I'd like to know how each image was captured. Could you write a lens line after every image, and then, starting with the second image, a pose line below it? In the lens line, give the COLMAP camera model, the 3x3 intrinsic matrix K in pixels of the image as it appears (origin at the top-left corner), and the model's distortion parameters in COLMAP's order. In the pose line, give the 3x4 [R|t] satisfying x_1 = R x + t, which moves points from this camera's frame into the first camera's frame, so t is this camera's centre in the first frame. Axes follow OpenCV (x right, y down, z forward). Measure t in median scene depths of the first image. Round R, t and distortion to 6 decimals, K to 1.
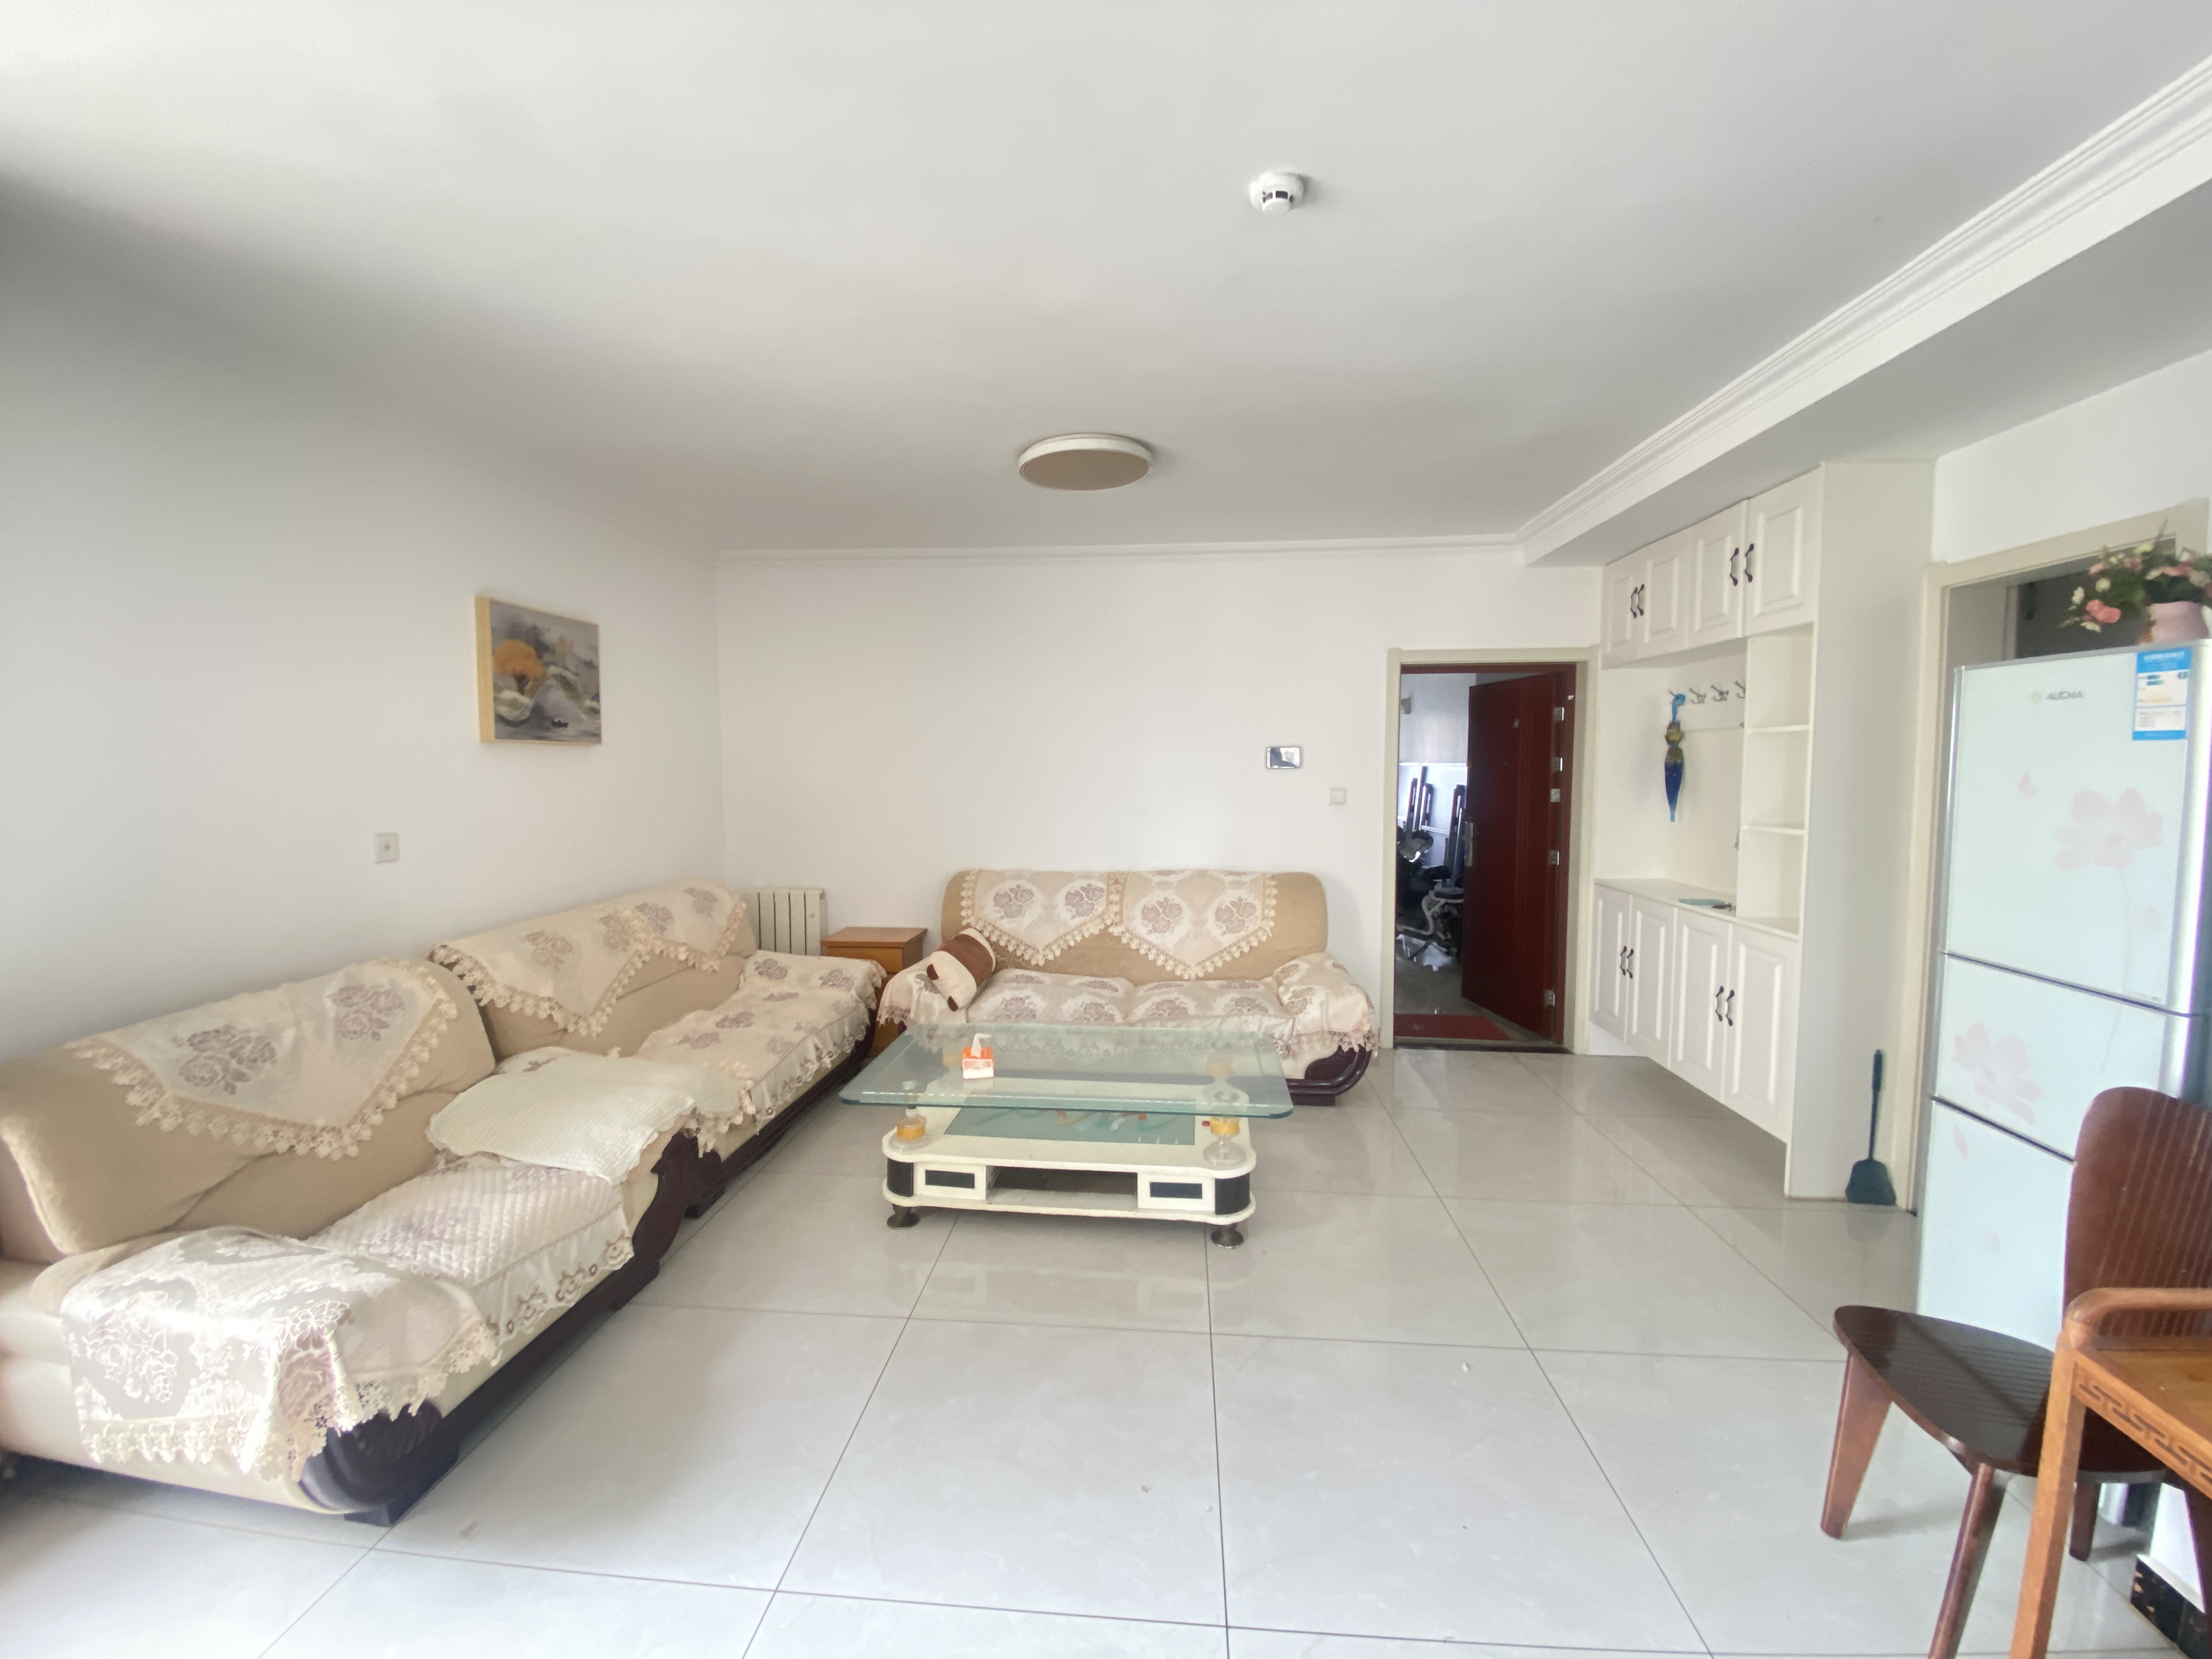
lens RADIAL K [[899.1, 0, 1104.0], [0, 899.1, 826.0], [0, 0, 1]] dist [-0.000803, -0.000030]
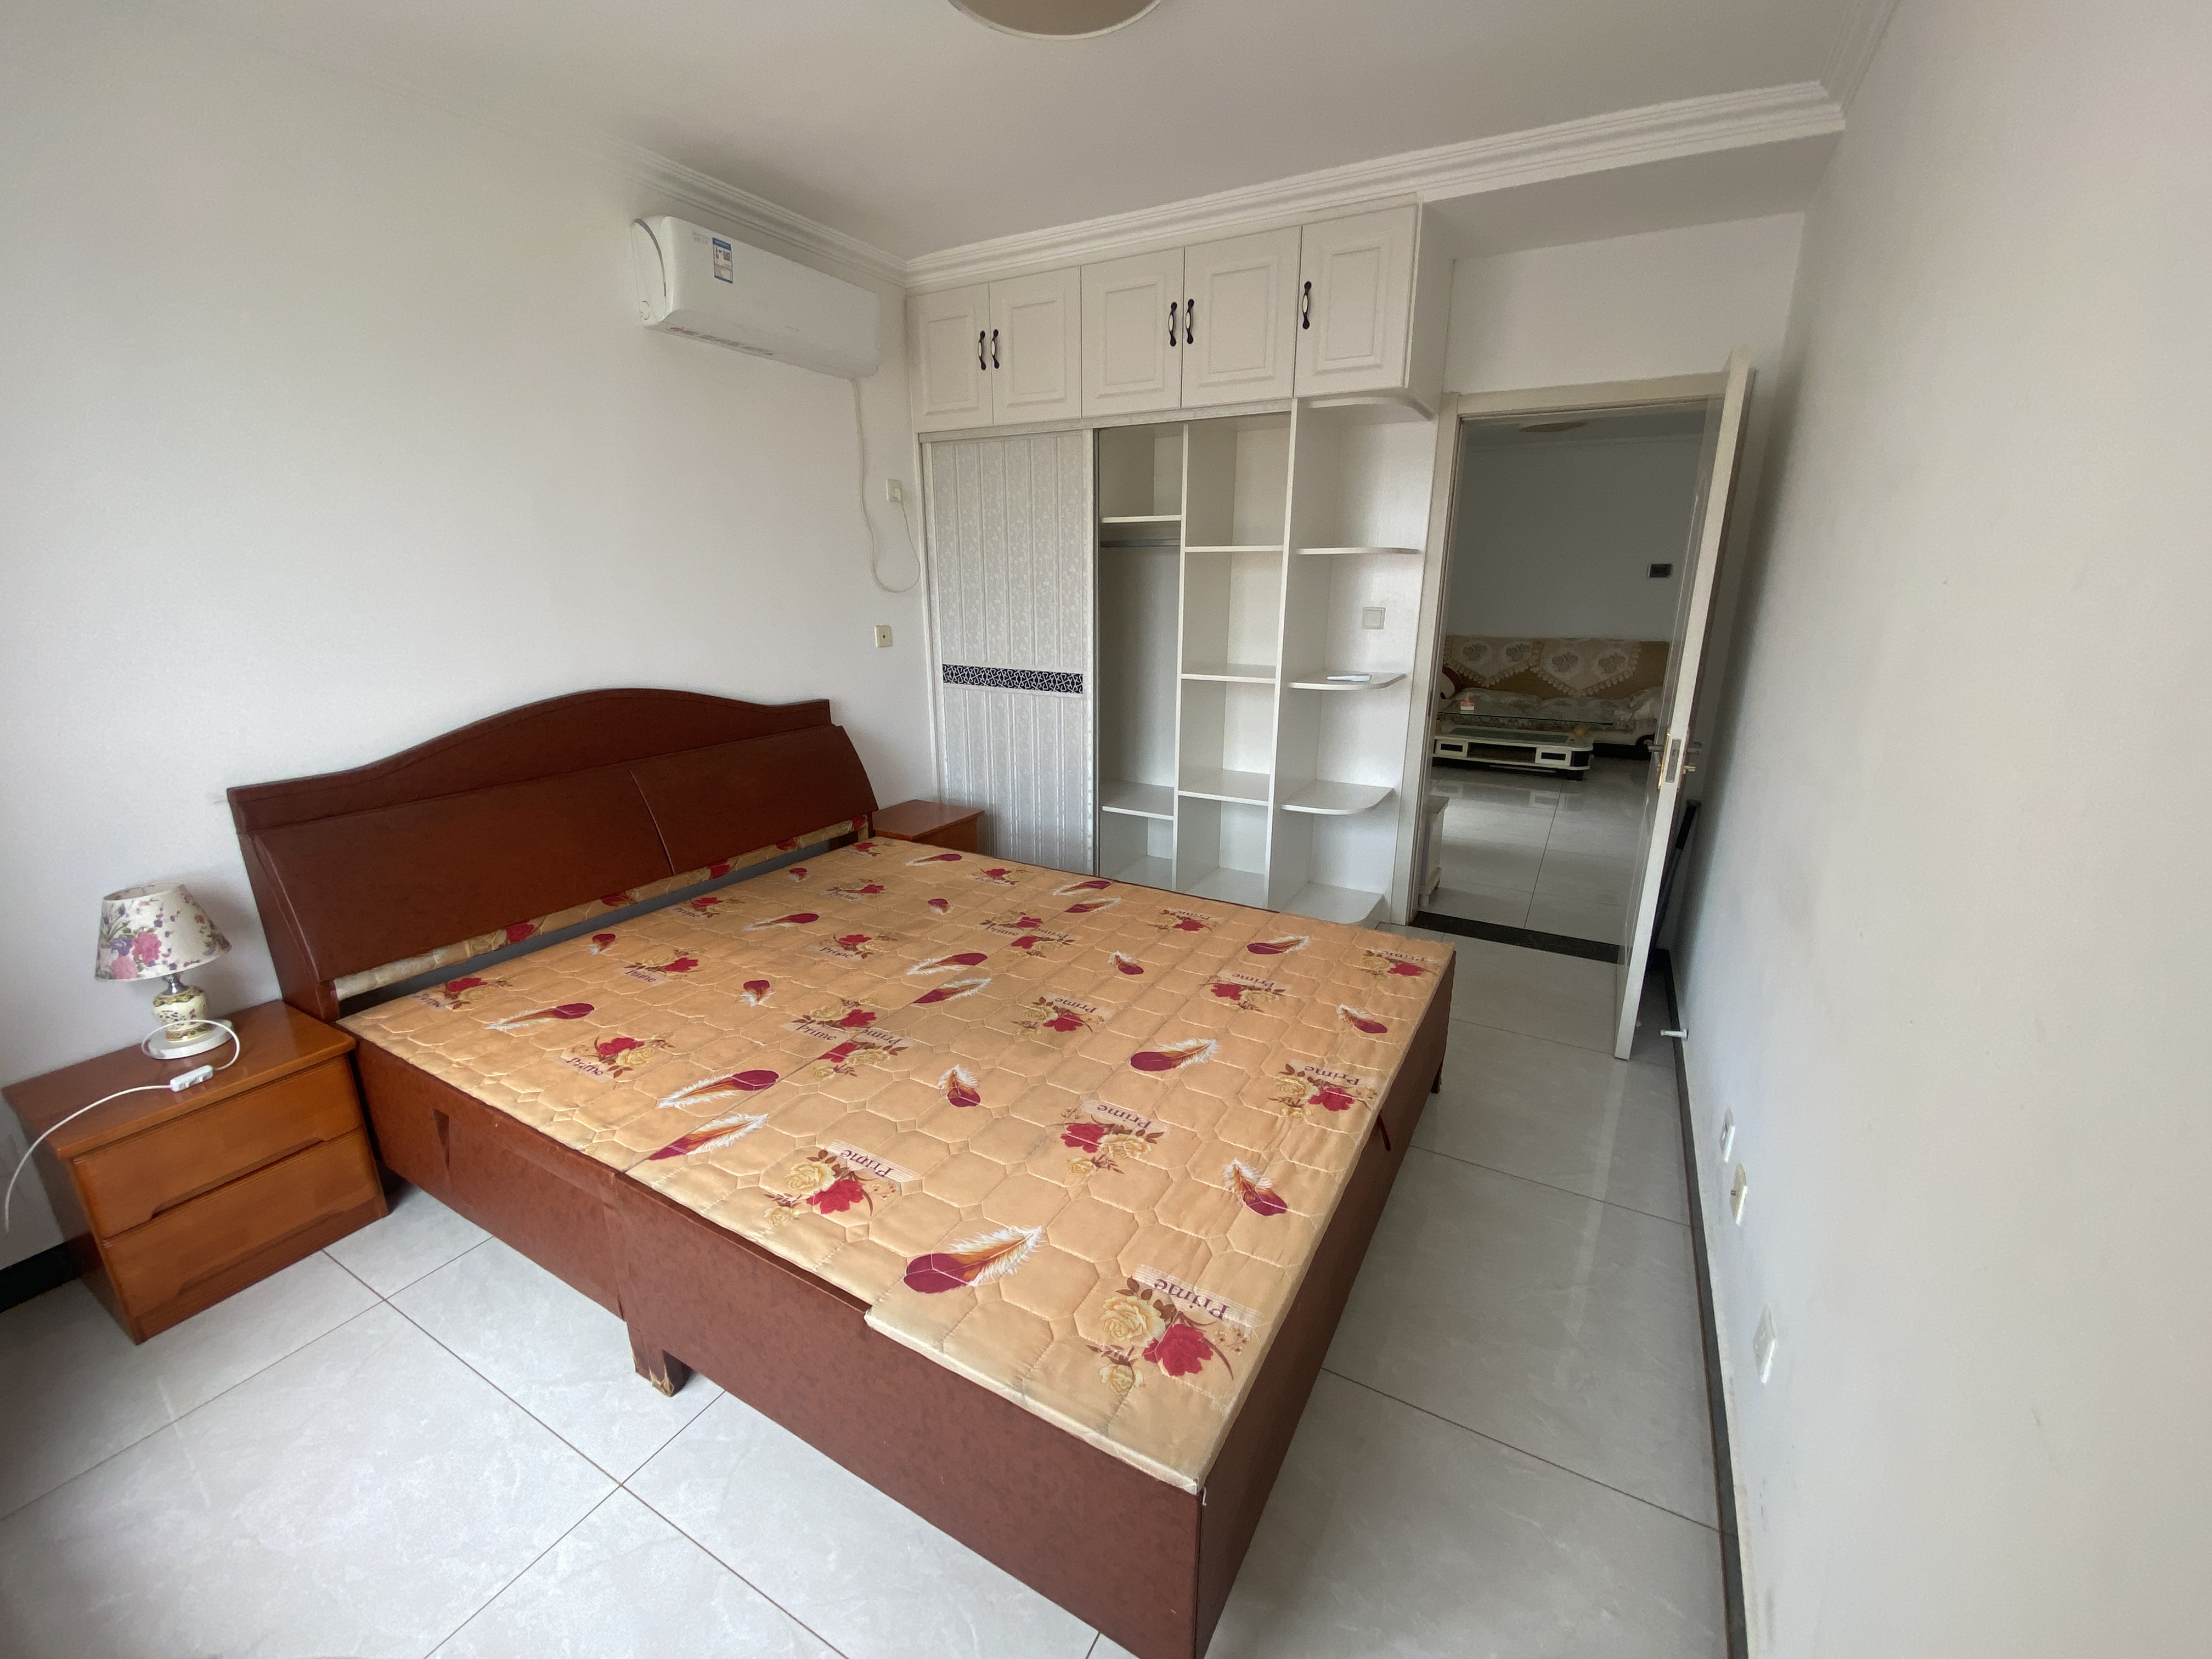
lens RADIAL K [[899.1, 0, 1107.3], [0, 899.1, 815.3], [0, 0, 1]] dist [-0.000803, -0.000030]
pose [[0.912938, 0.118086, -0.390640, -0.040981], [-0.039953, 0.978485, 0.202414, 0.096196], [0.406138, -0.169184, 0.898014, -1.328807]]
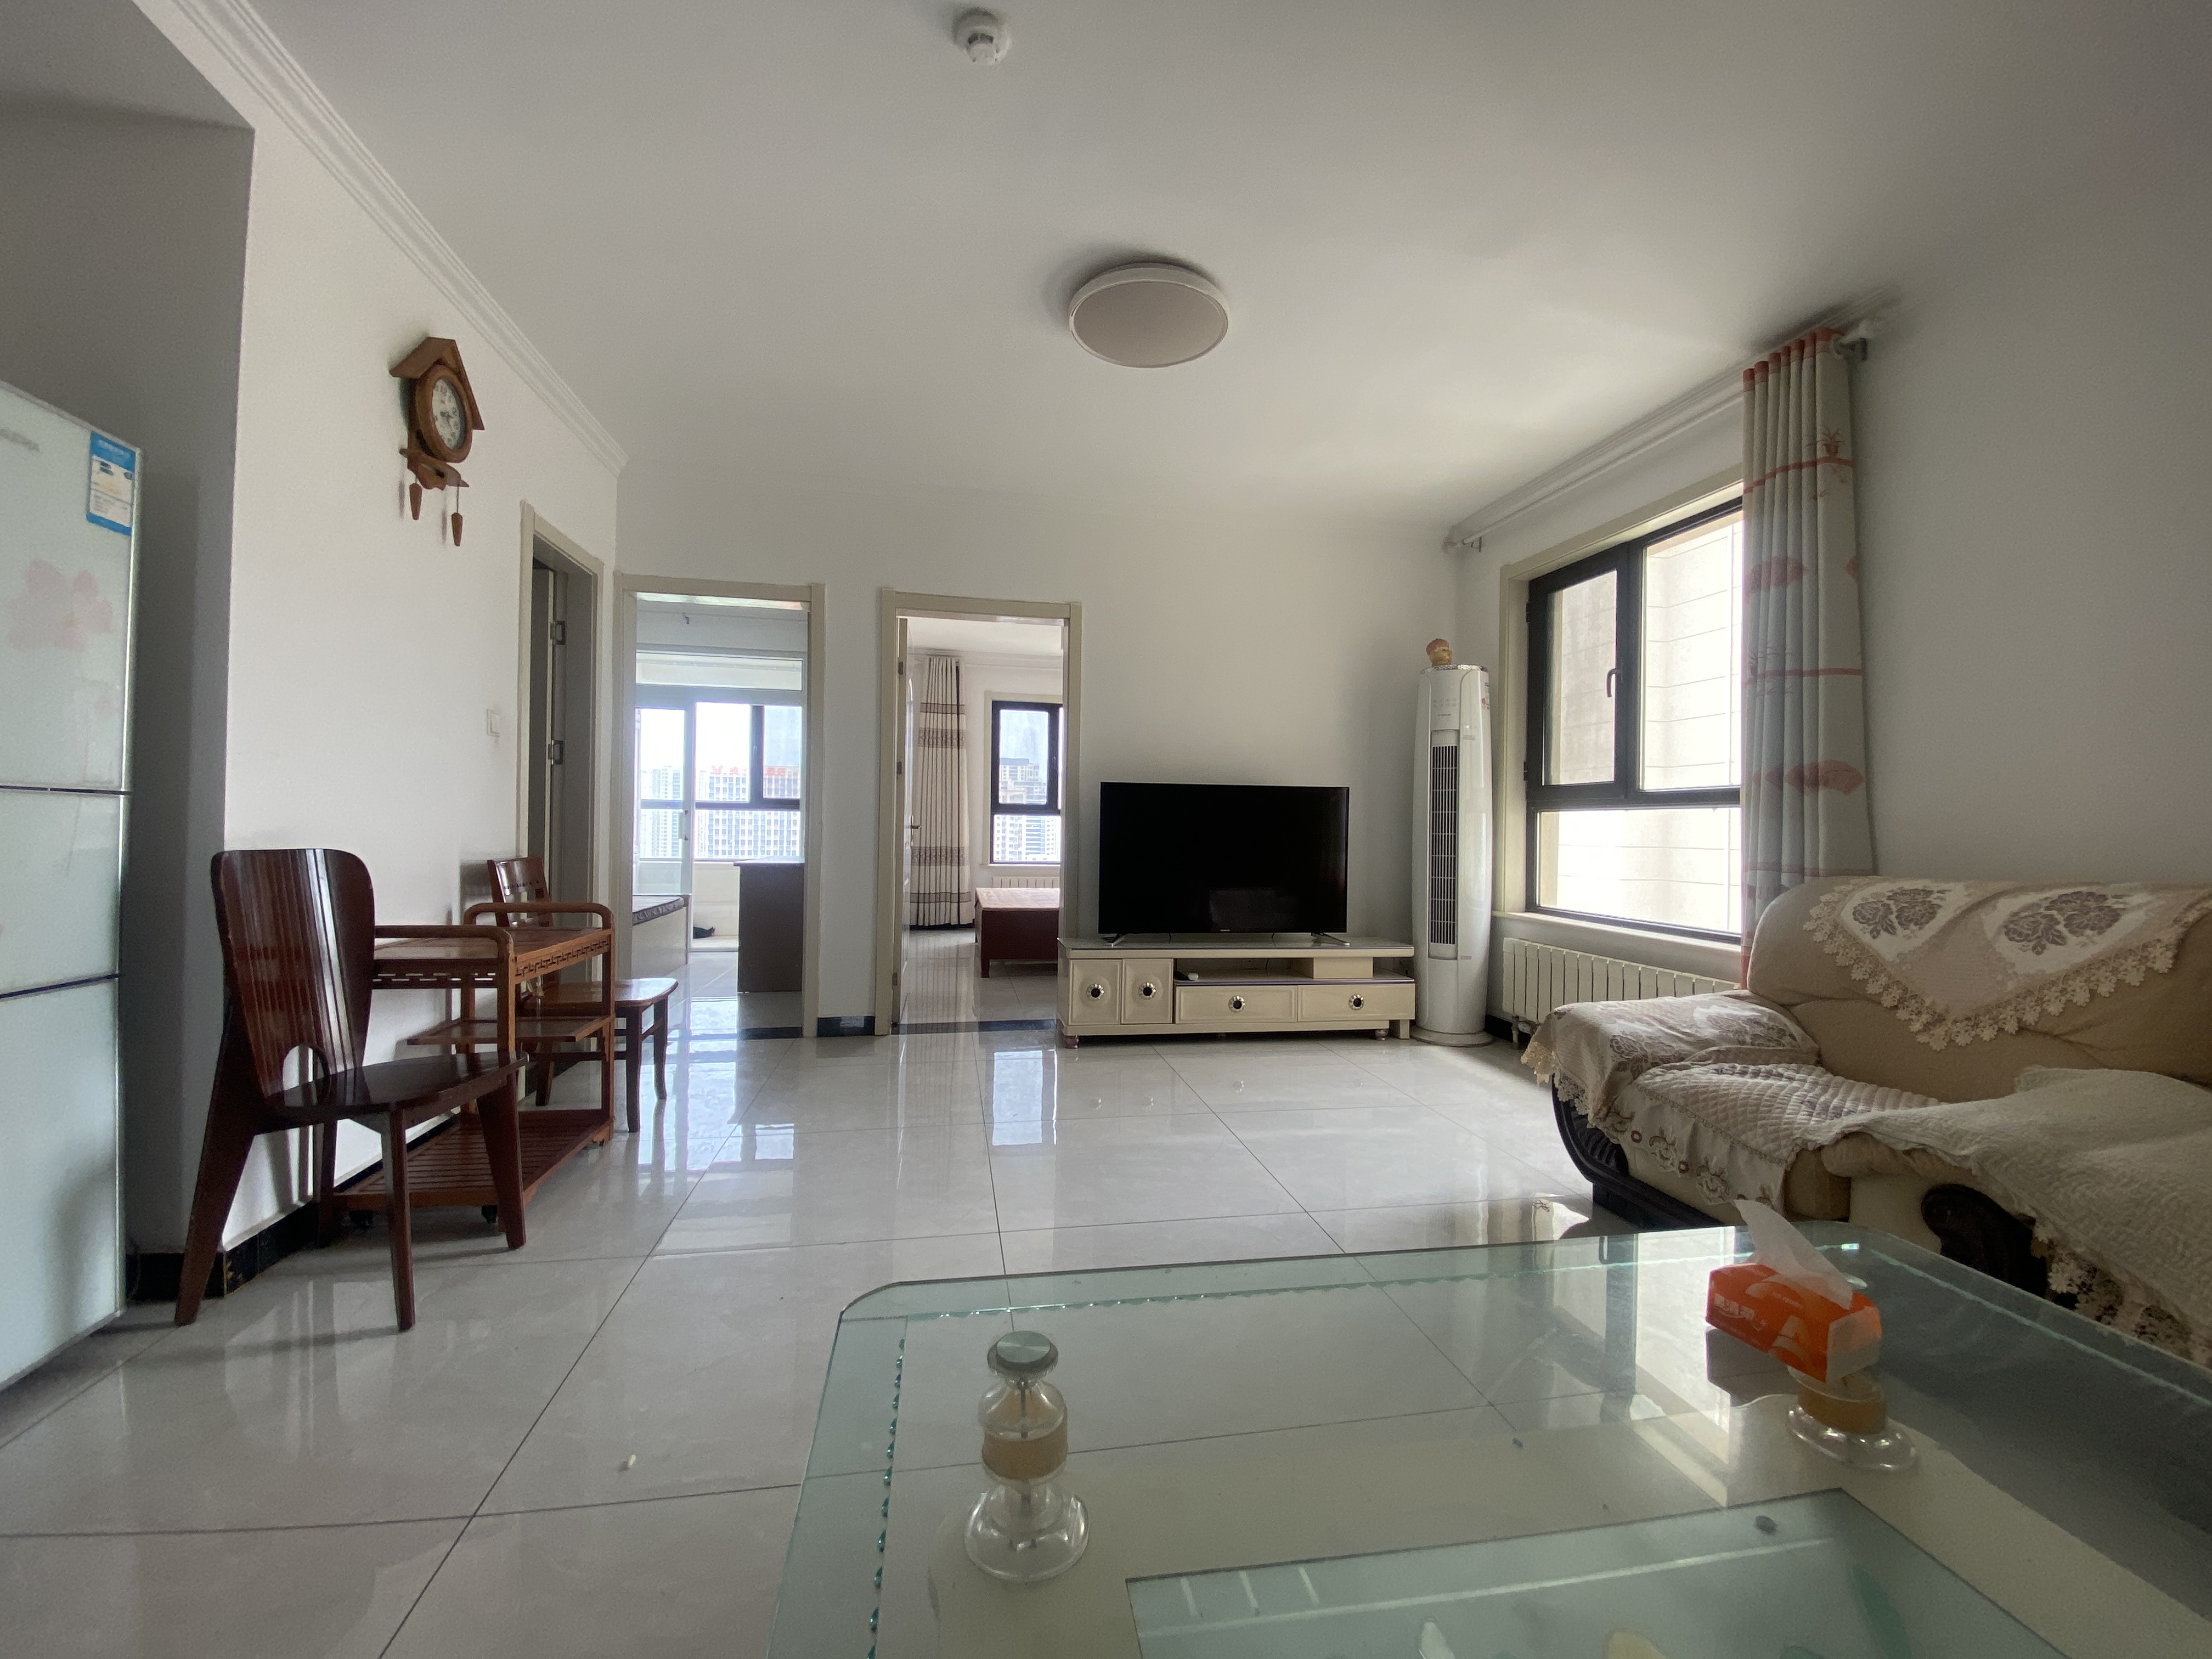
lens RADIAL K [[899.1, 0, 1104.1], [0, 899.1, 820.4], [0, 0, 1]] dist [-0.000803, -0.000030]
pose [[-0.962229, -0.011430, -0.272002, 0.248022], [-0.031410, 0.997107, 0.069215, 0.086605], [0.270424, 0.075144, -0.959804, 1.576444]]
